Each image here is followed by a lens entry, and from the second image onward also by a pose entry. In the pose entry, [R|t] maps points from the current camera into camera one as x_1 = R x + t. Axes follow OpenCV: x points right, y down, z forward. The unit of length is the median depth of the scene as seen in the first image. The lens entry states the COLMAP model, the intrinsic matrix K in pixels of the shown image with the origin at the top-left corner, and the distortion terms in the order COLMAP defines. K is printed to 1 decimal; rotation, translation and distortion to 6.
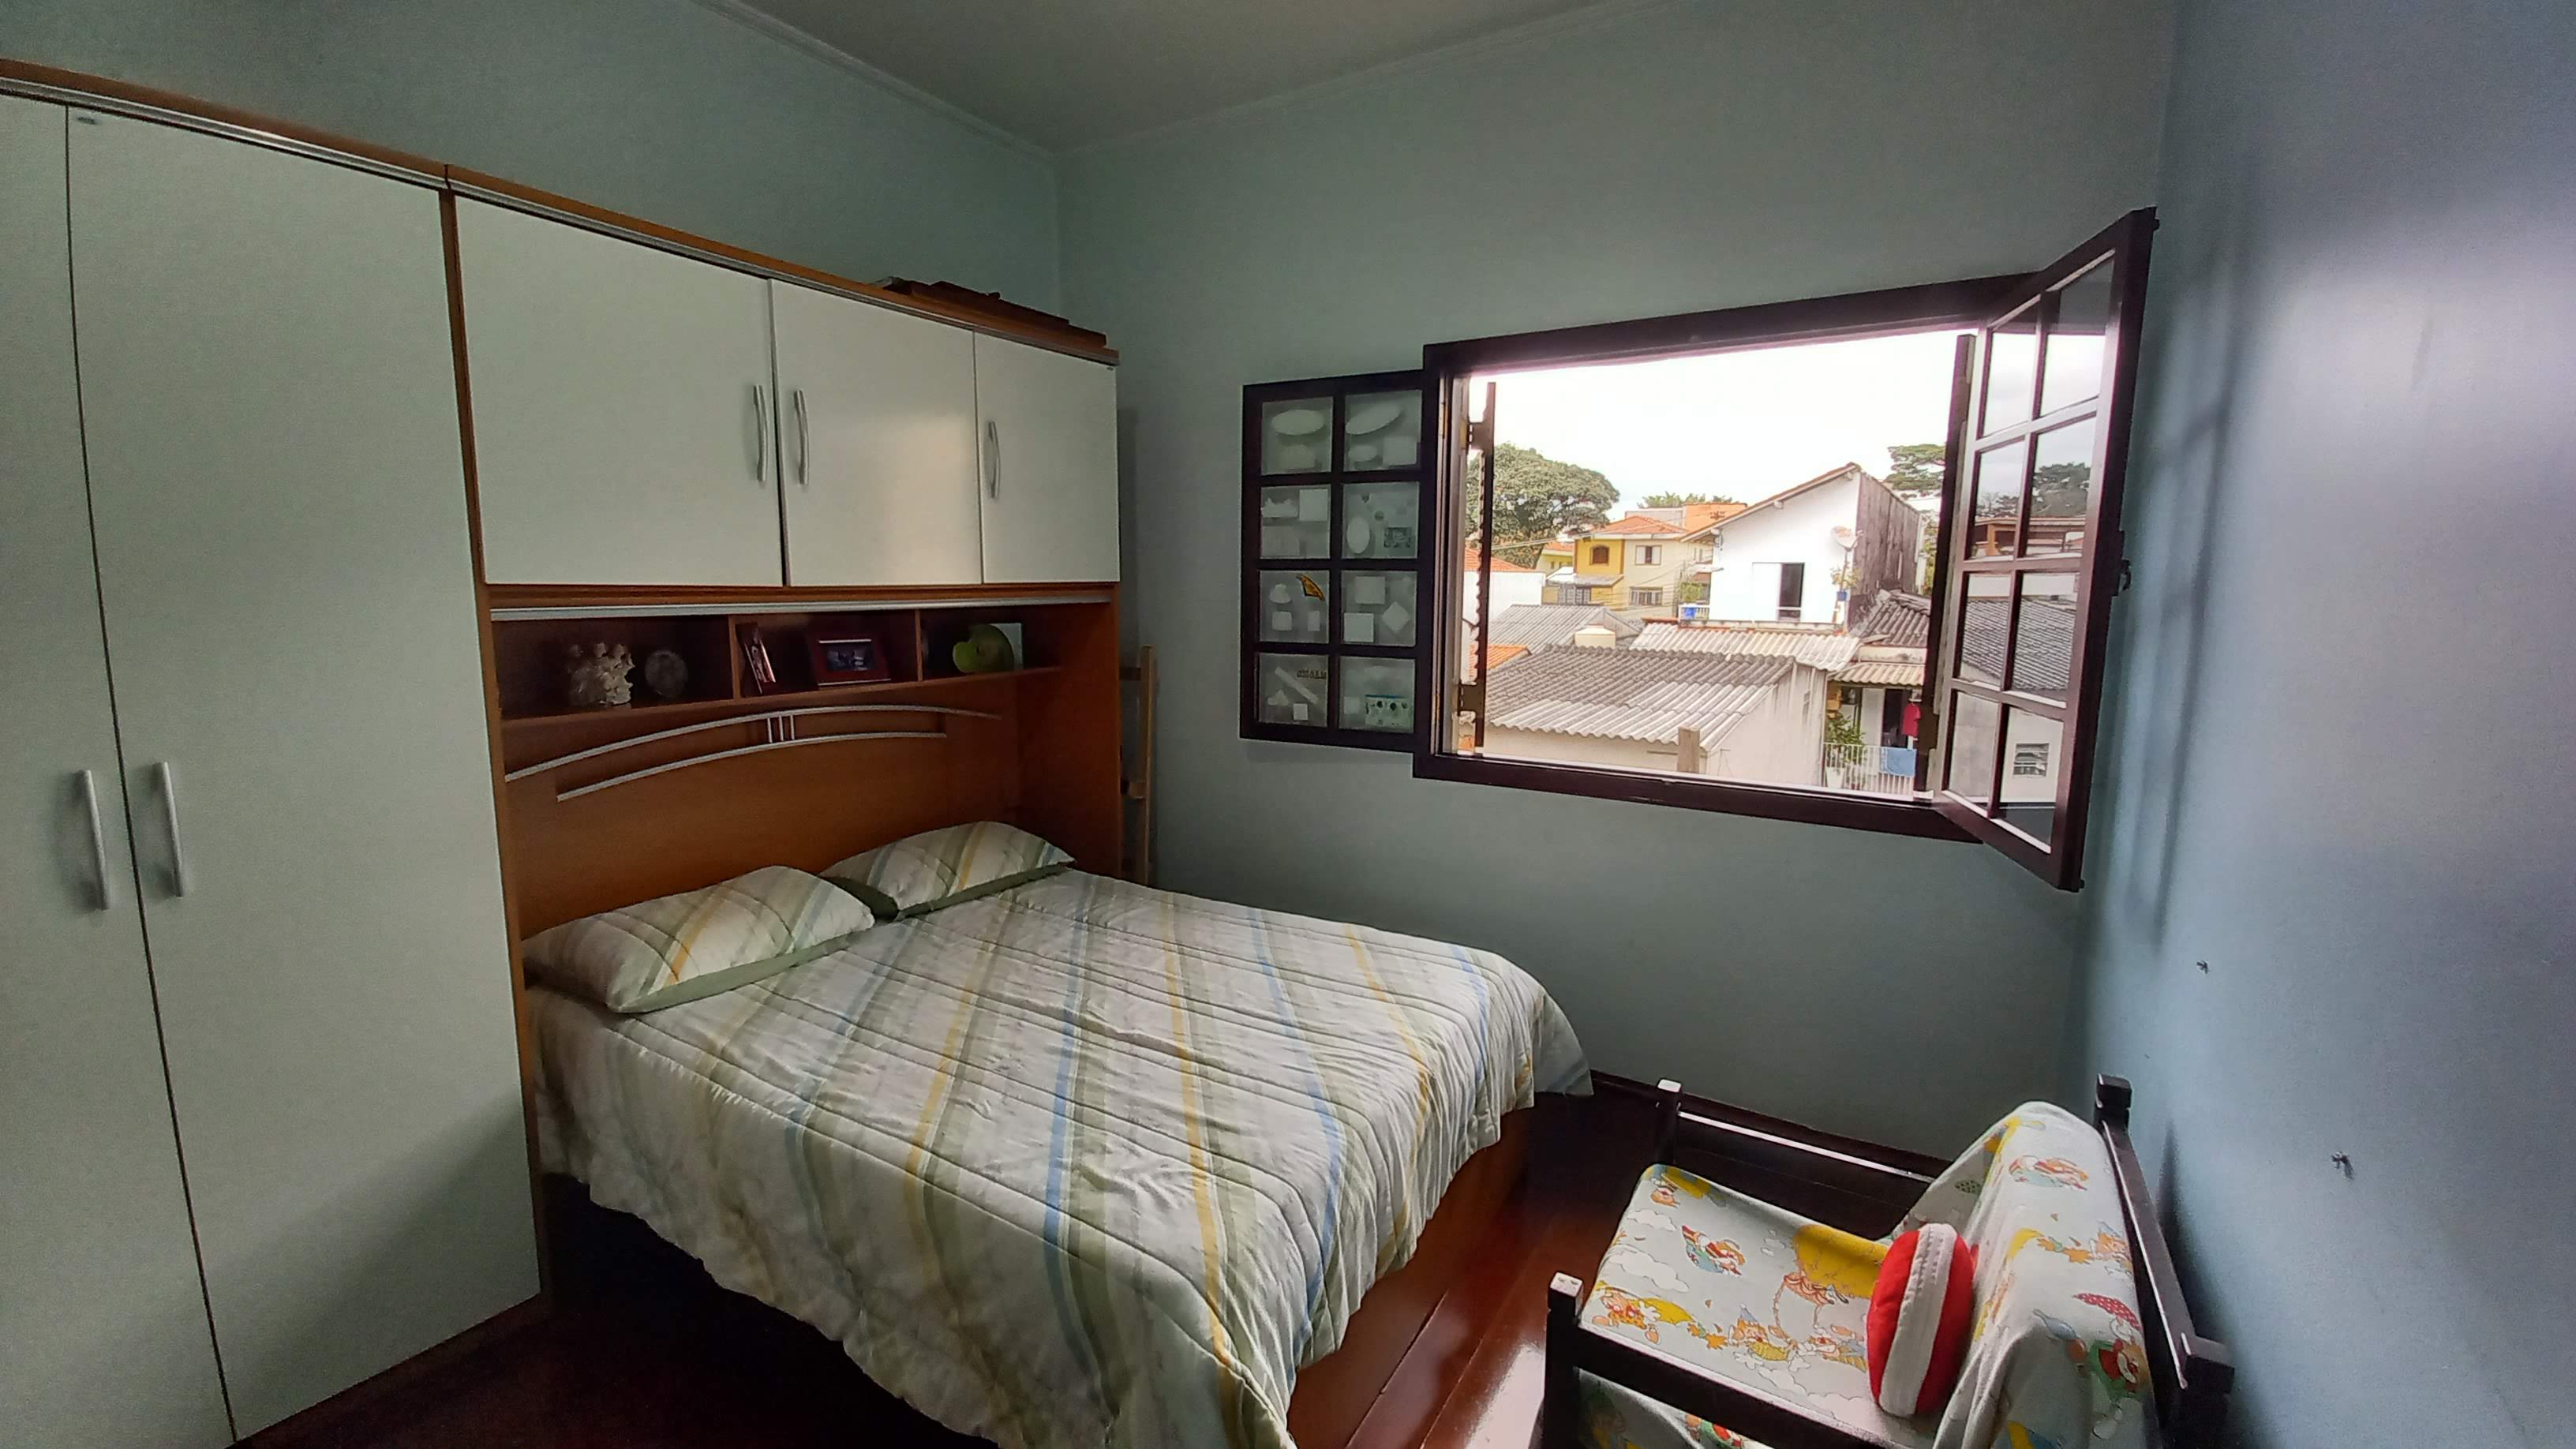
lens RADIAL K [[1018.6, 0, 1288.0], [0, 1018.6, 724.5], [0, 0, 1]] dist [-0.000379, -0.000121]
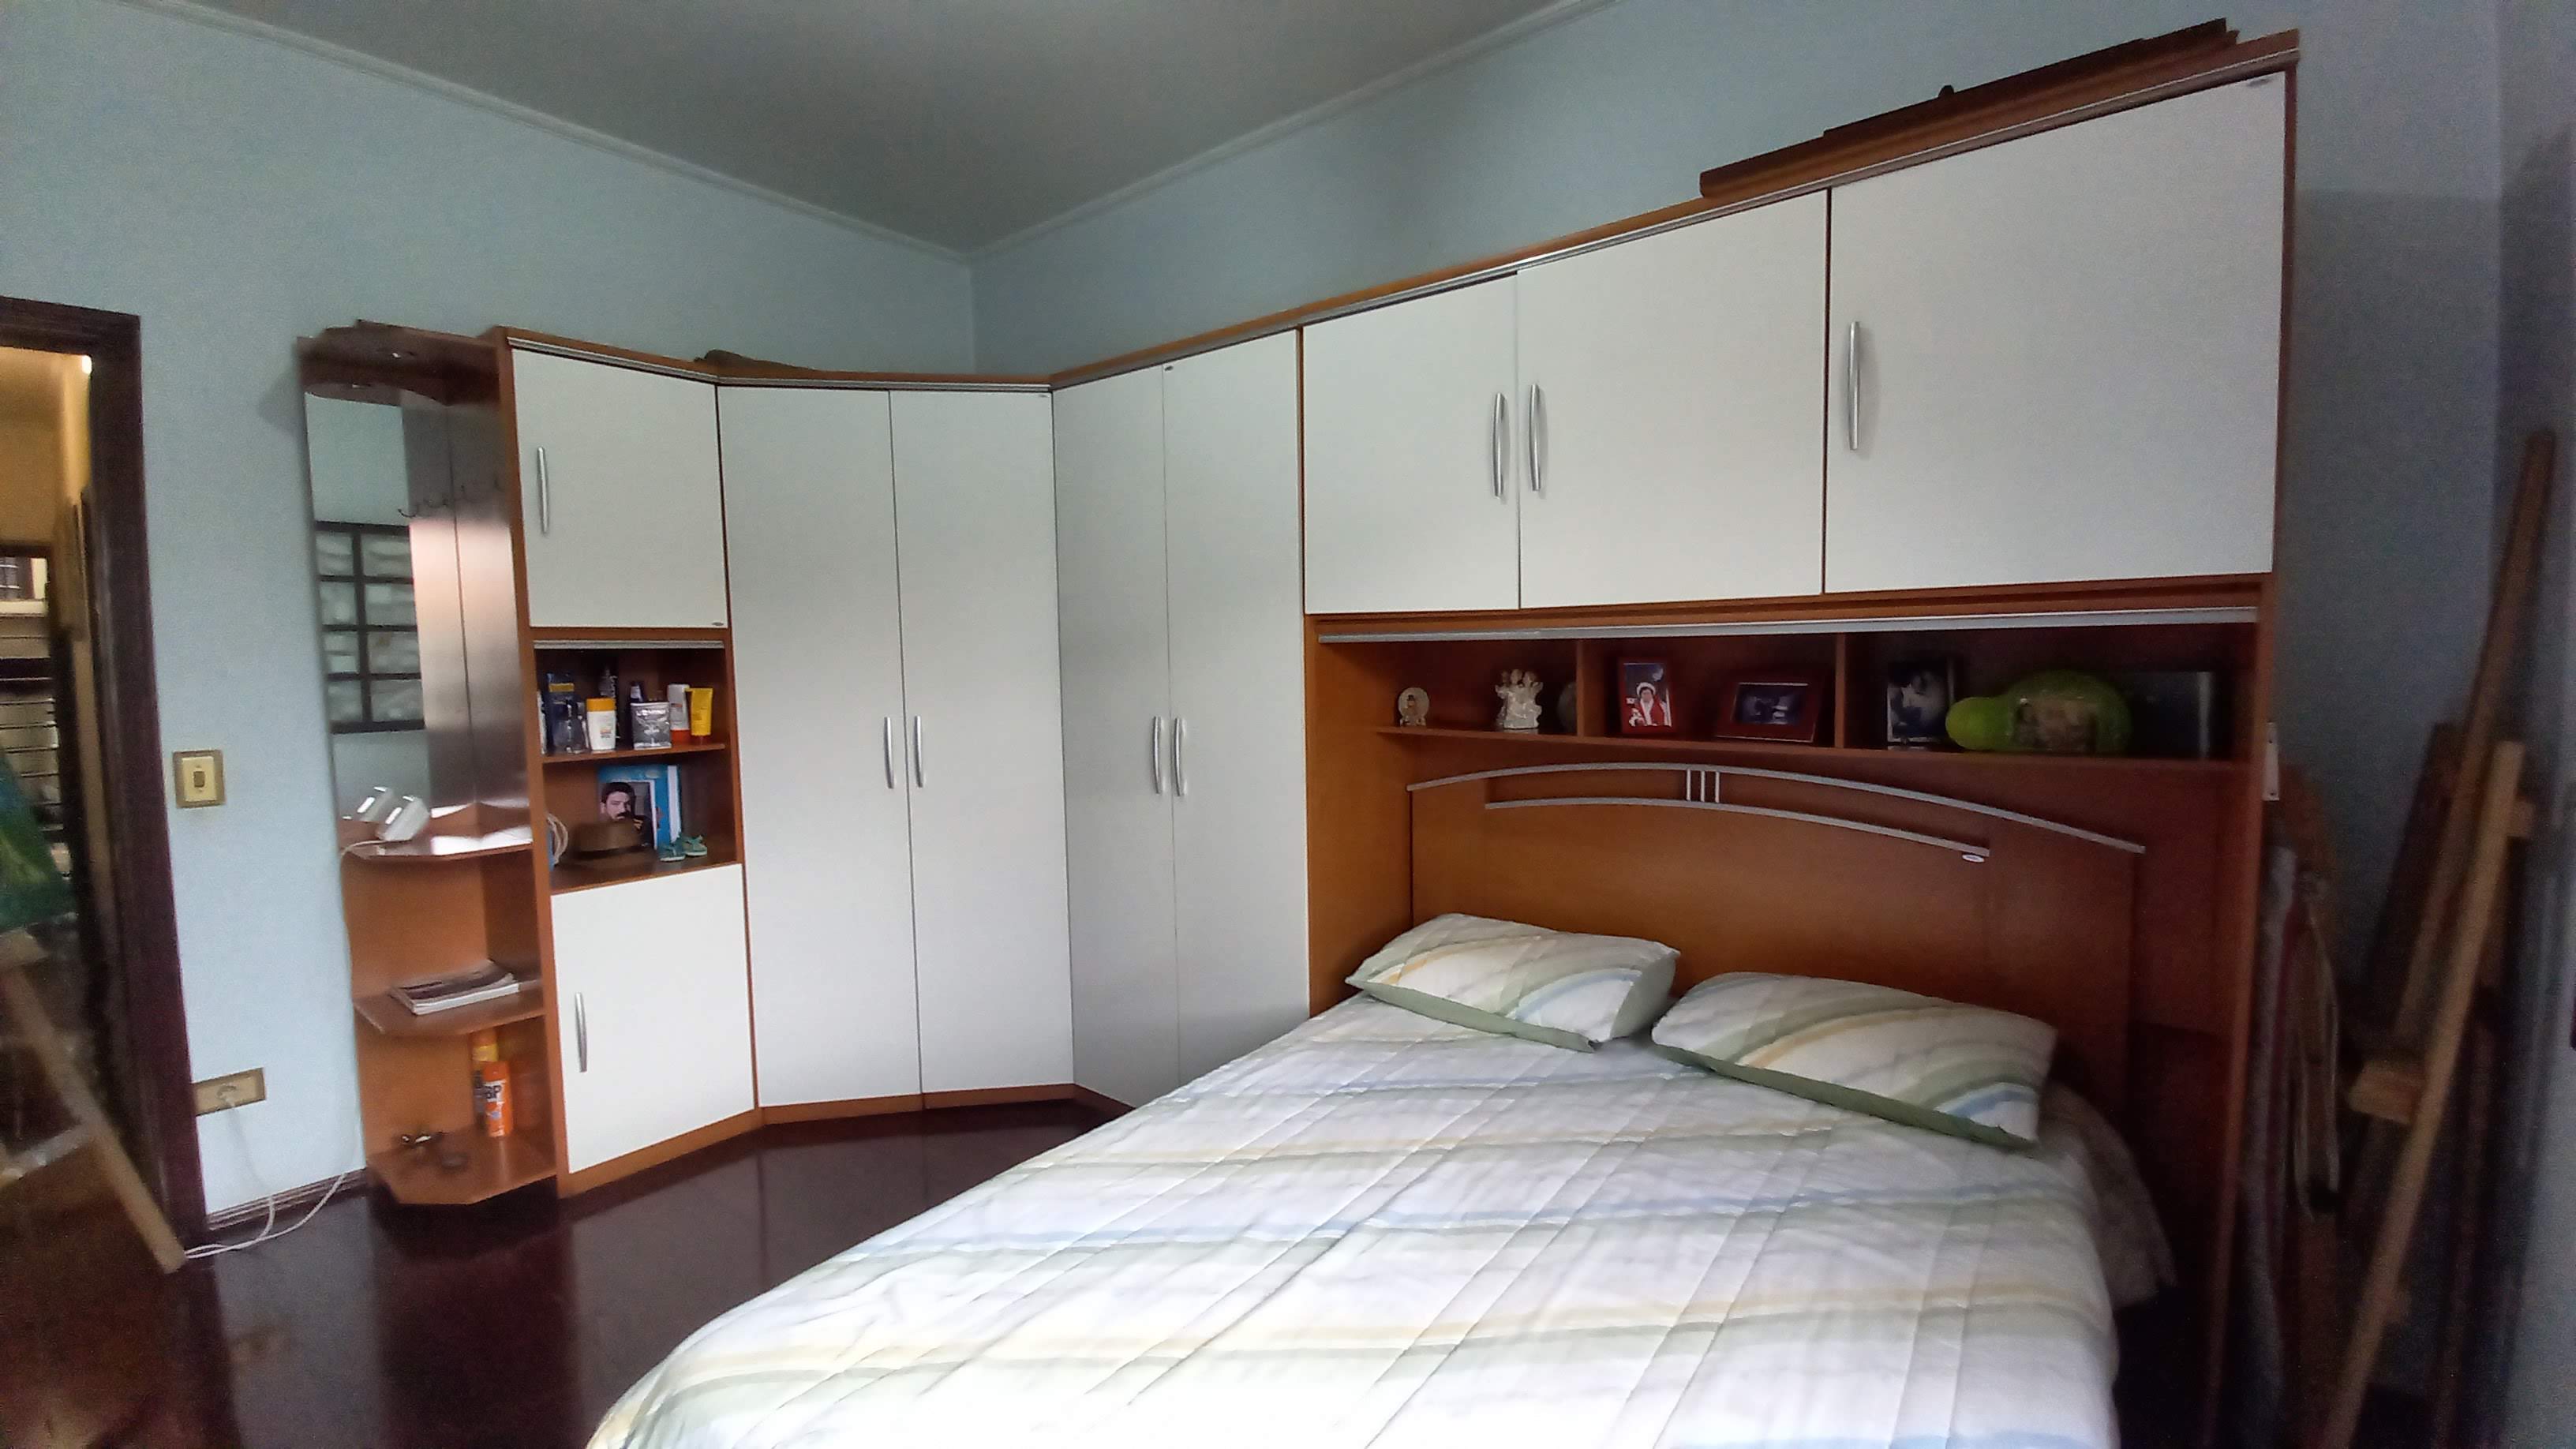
lens RADIAL K [[1018.6, 0, 1288.0], [0, 1018.6, 724.5], [0, 0, 1]] dist [-0.000379, -0.000121]
pose [[-0.112188, 0.081058, -0.990375, 0.364398], [-0.123690, 0.987777, 0.094856, -0.084738], [0.985959, 0.133141, -0.100791, 0.776154]]
